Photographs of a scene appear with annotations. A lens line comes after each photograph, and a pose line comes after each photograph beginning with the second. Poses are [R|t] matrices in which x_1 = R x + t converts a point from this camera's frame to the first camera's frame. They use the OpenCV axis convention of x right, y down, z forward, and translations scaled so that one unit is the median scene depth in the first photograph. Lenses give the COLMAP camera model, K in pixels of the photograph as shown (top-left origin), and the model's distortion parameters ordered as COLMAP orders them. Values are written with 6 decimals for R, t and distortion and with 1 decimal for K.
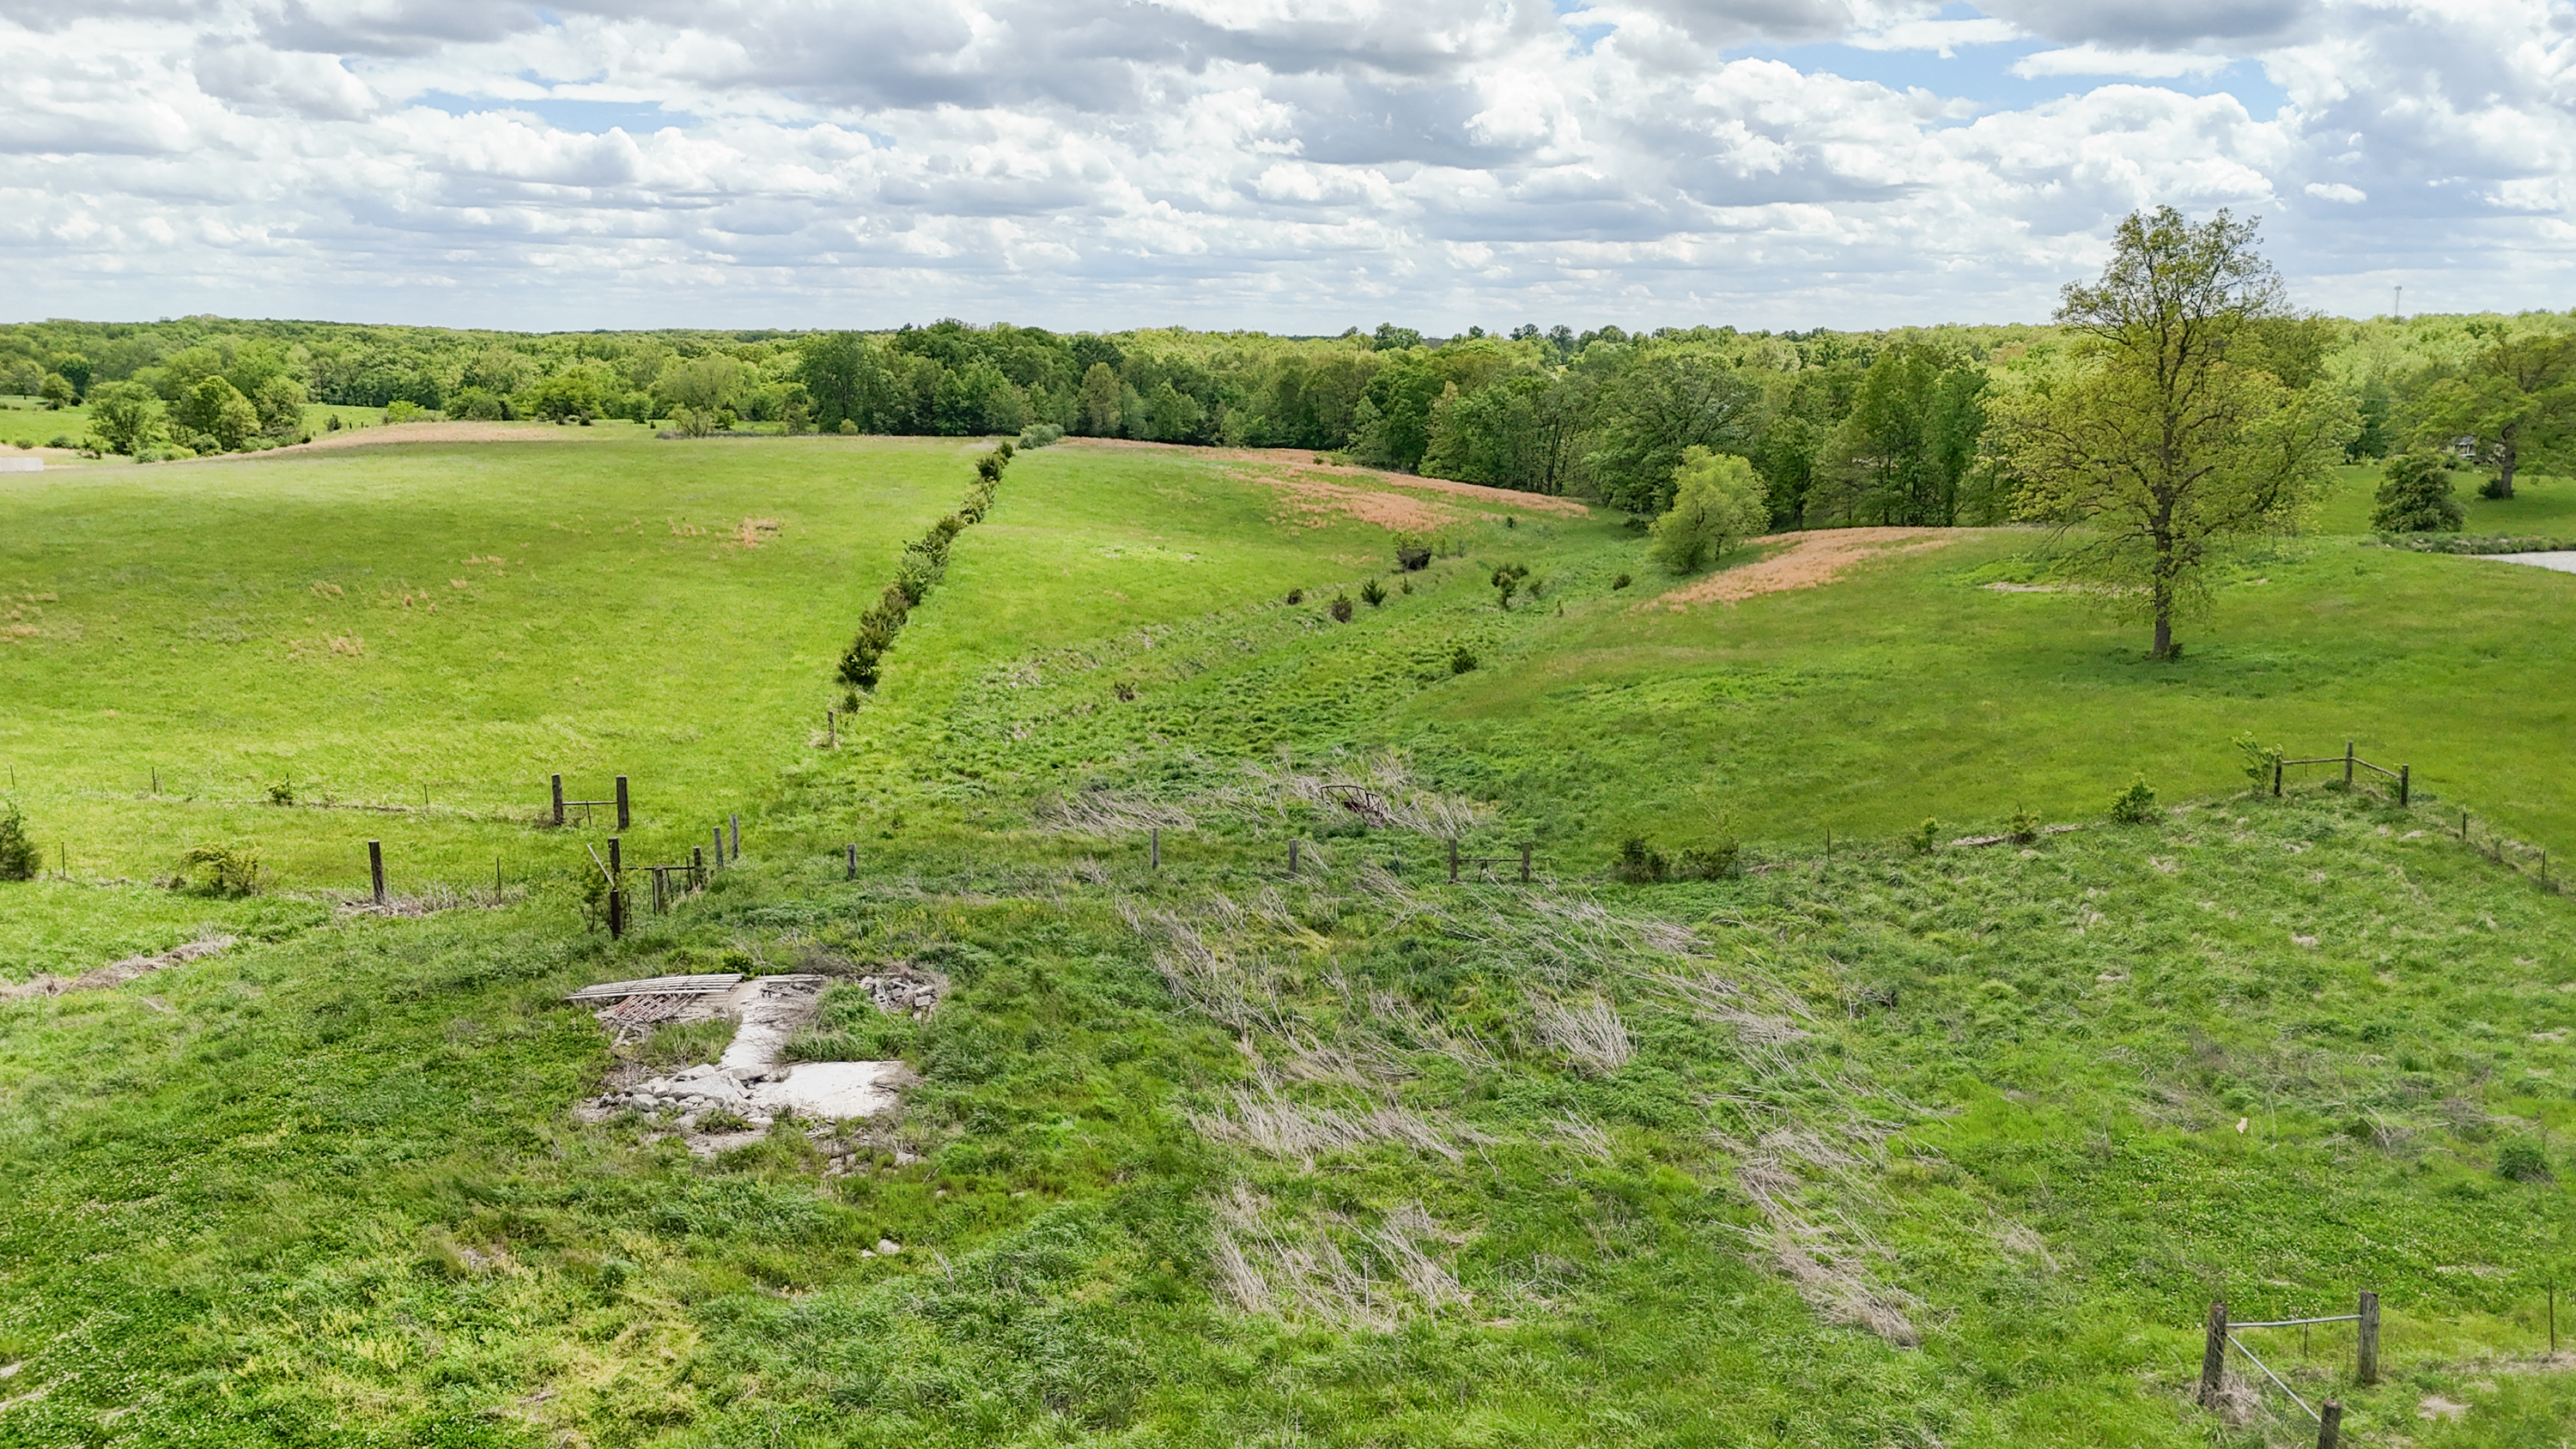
lens RADIAL K [[1891.1, 0, 1297.8], [0, 1891.1, 711.4], [0, 0, 1]] dist [0.072410, -0.067185]
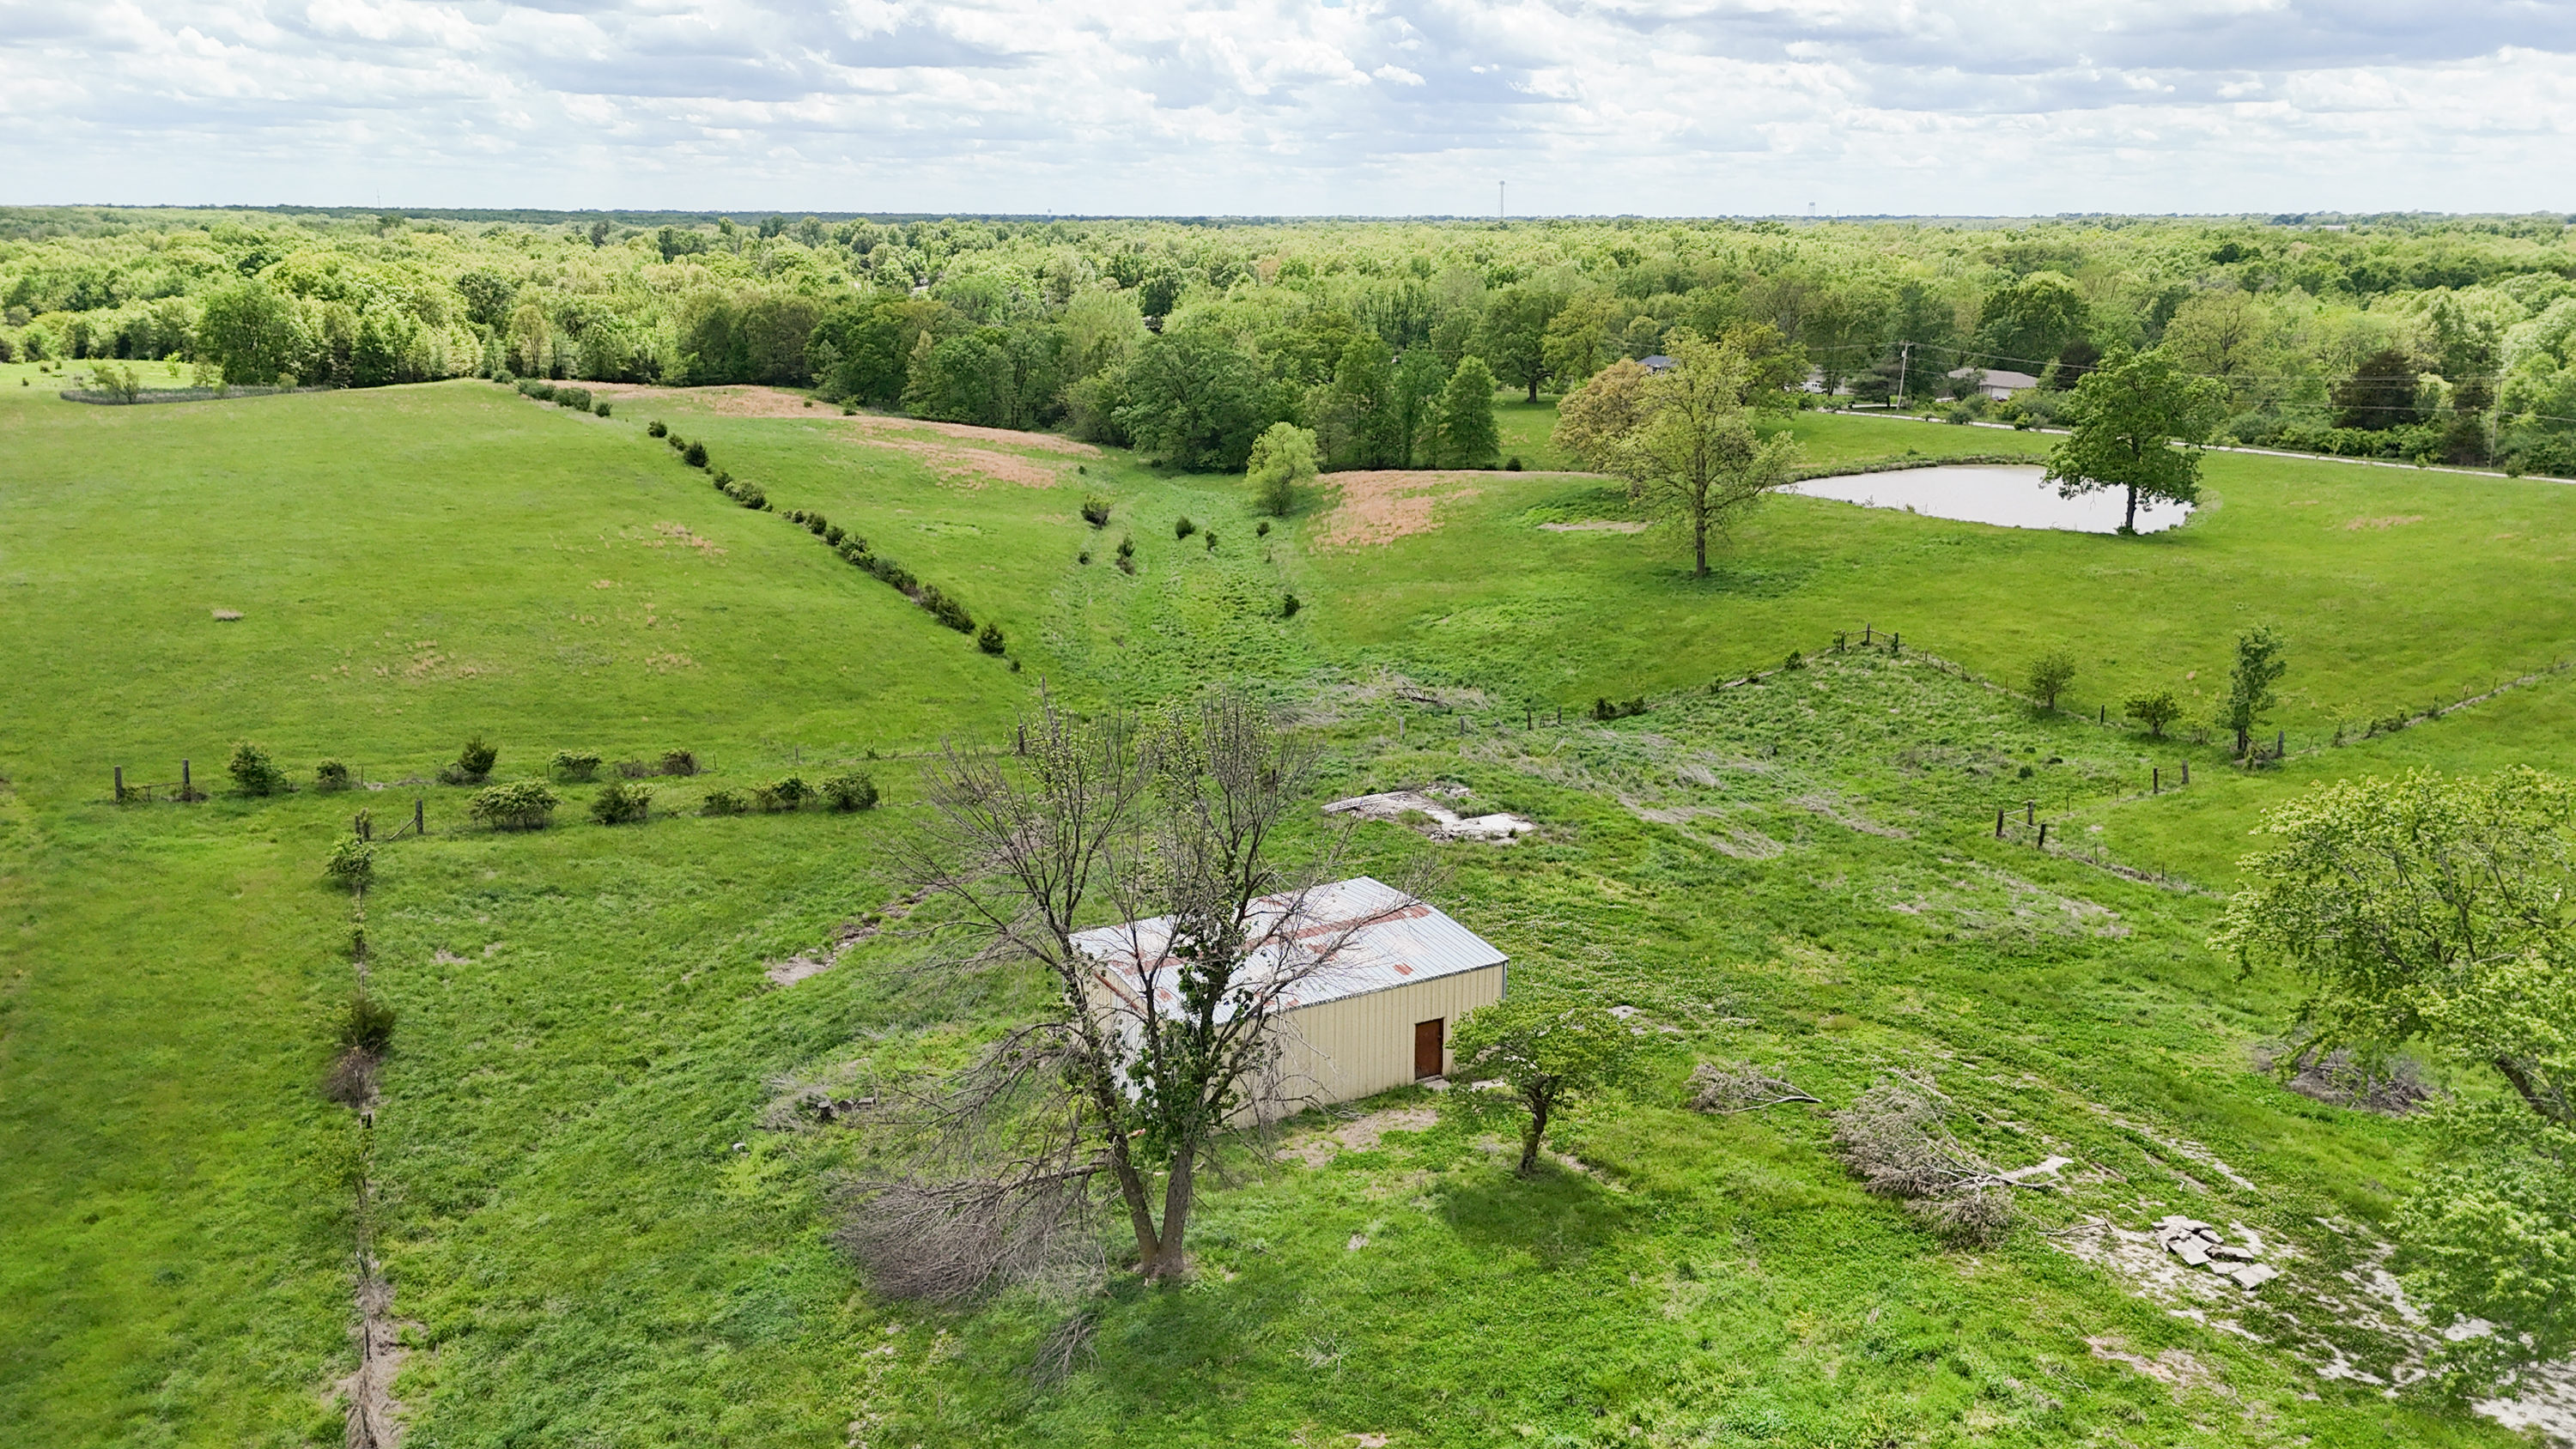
lens RADIAL K [[1891.1, 0, 1283.4], [0, 1891.1, 719.1], [0, 0, 1]] dist [0.072410, -0.067185]
pose [[0.913240, -0.103086, 0.394166, -0.959691], [0.075187, 0.993486, 0.085625, -0.113784], [-0.400425, -0.048560, 0.915042, -0.758100]]
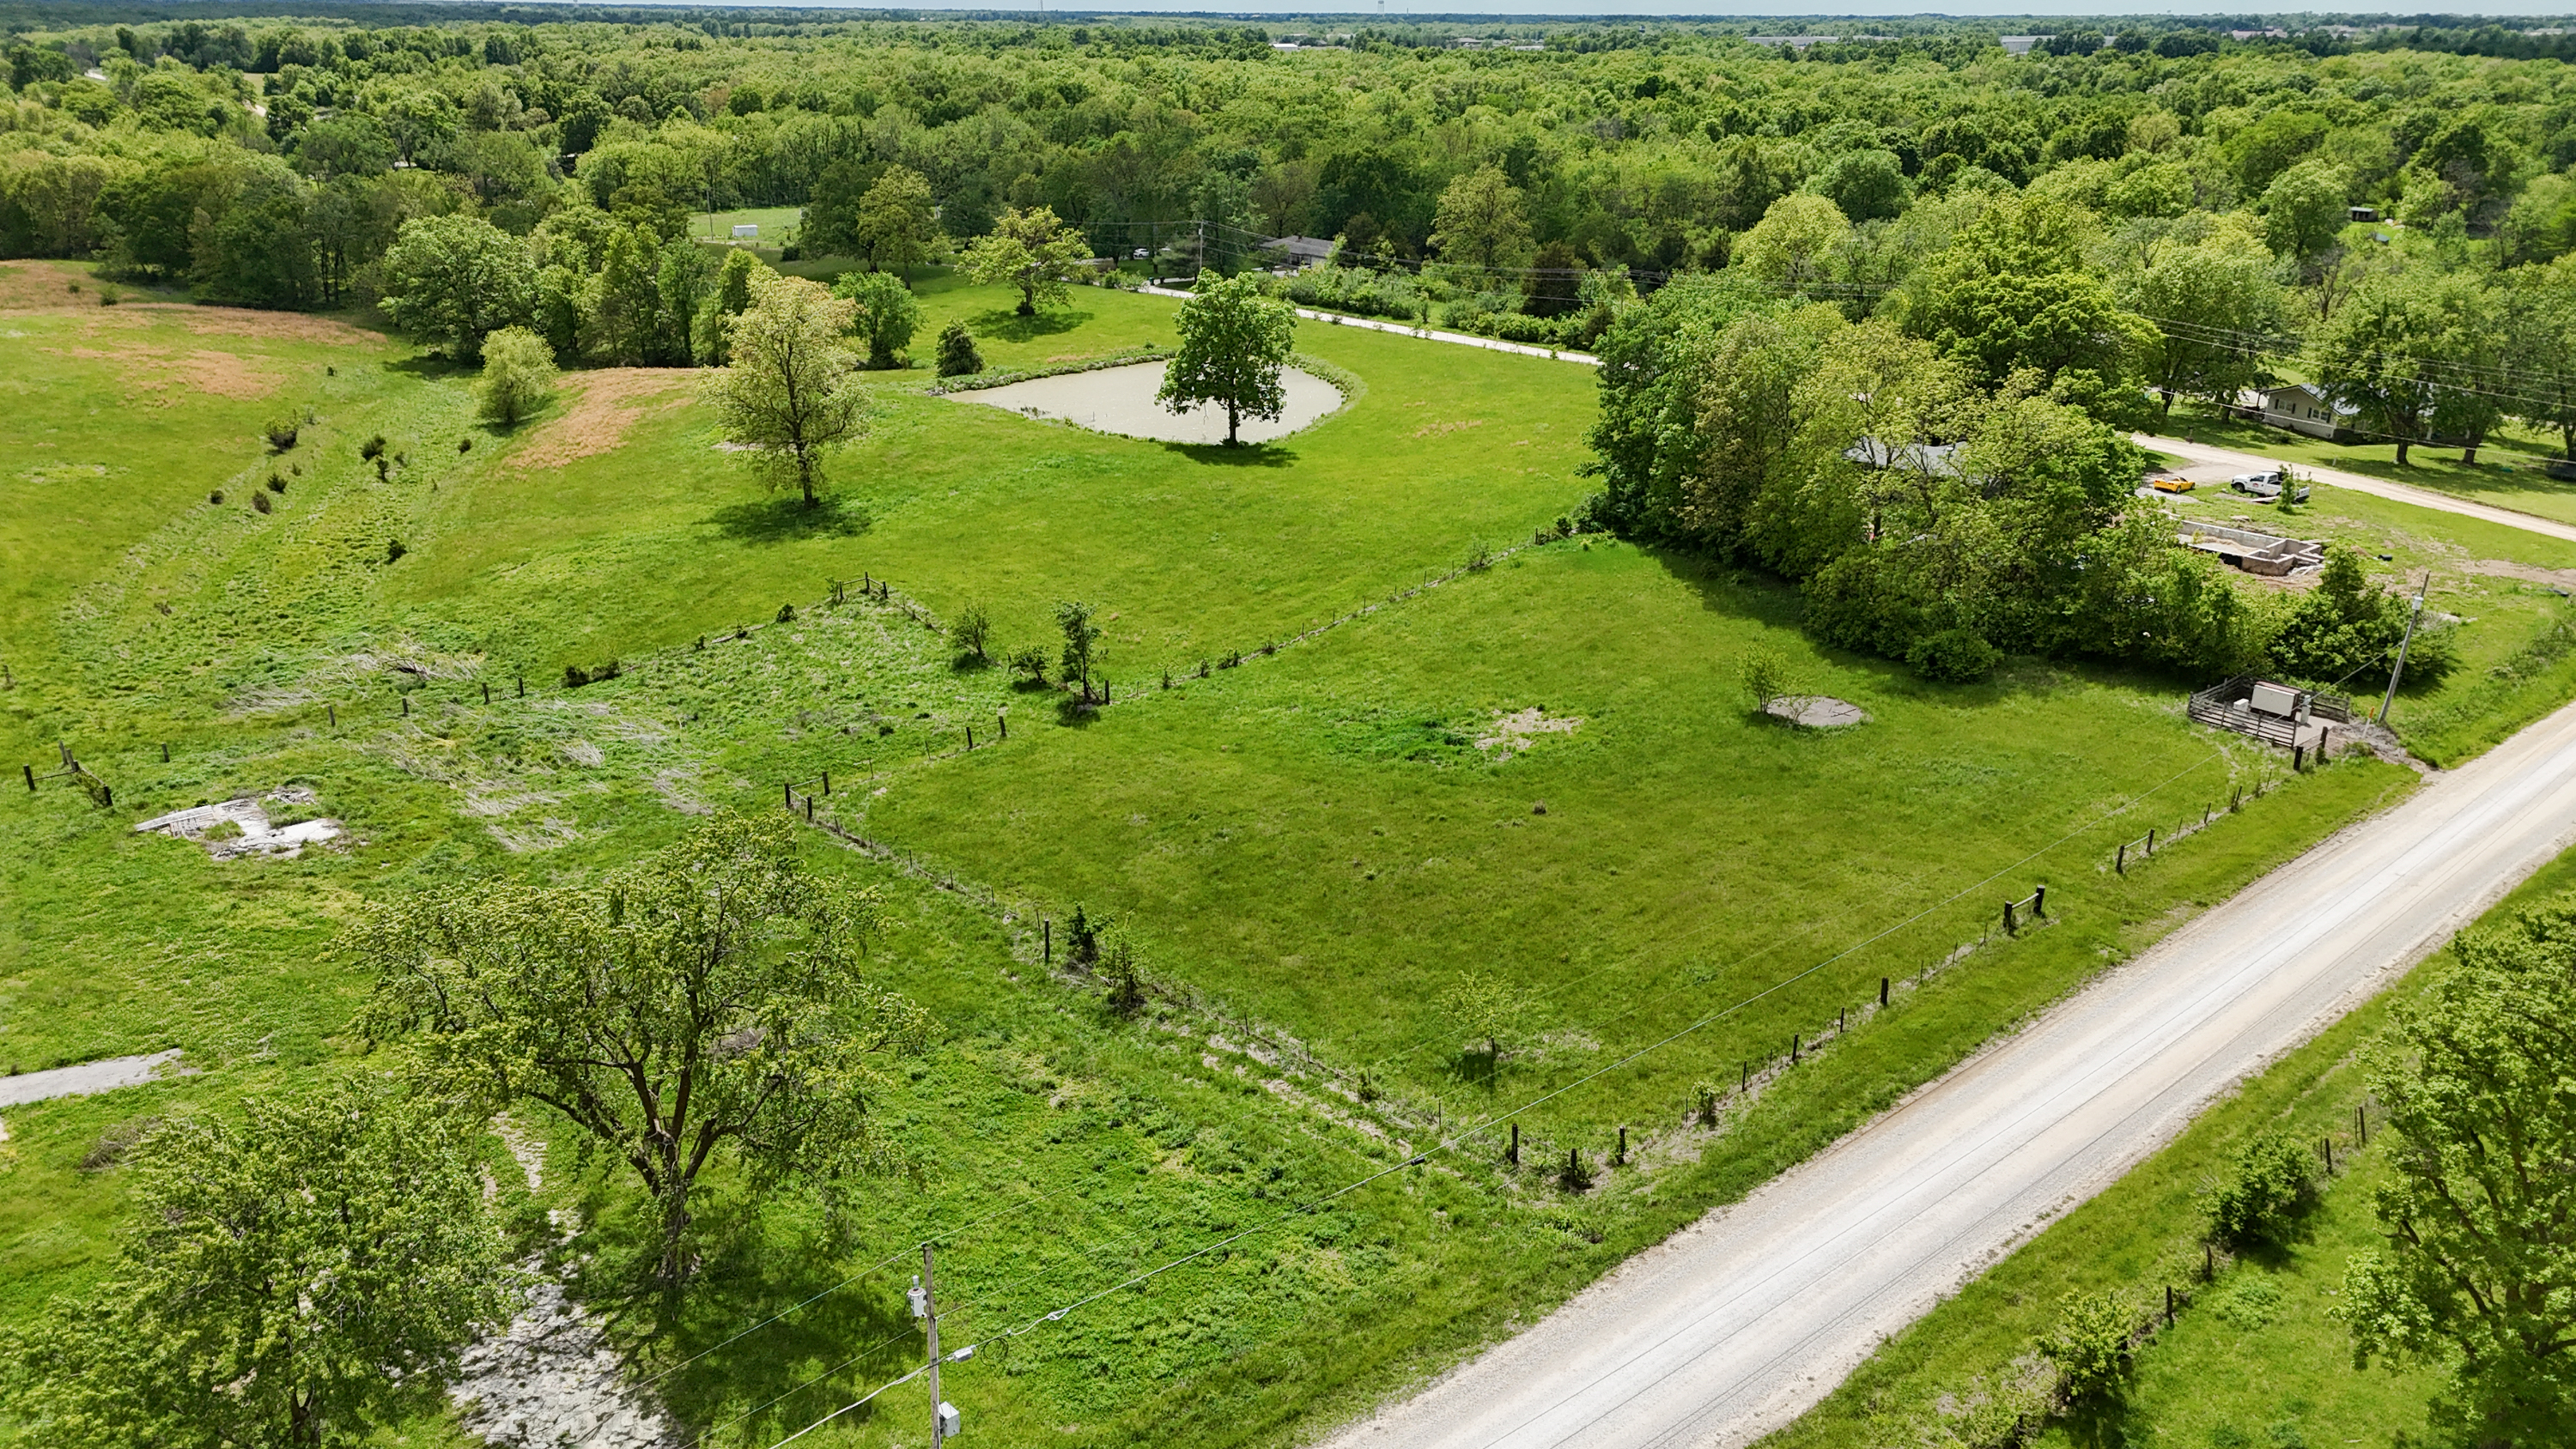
lens RADIAL K [[1891.1, 0, 1305.2], [0, 1891.1, 725.1], [0, 0, 1]] dist [0.072410, -0.067185]
pose [[0.808919, -0.203637, 0.551527, -0.366207], [0.104730, 0.973005, 0.205651, -0.231497], [-0.578517, -0.108594, 0.808409, -1.284147]]
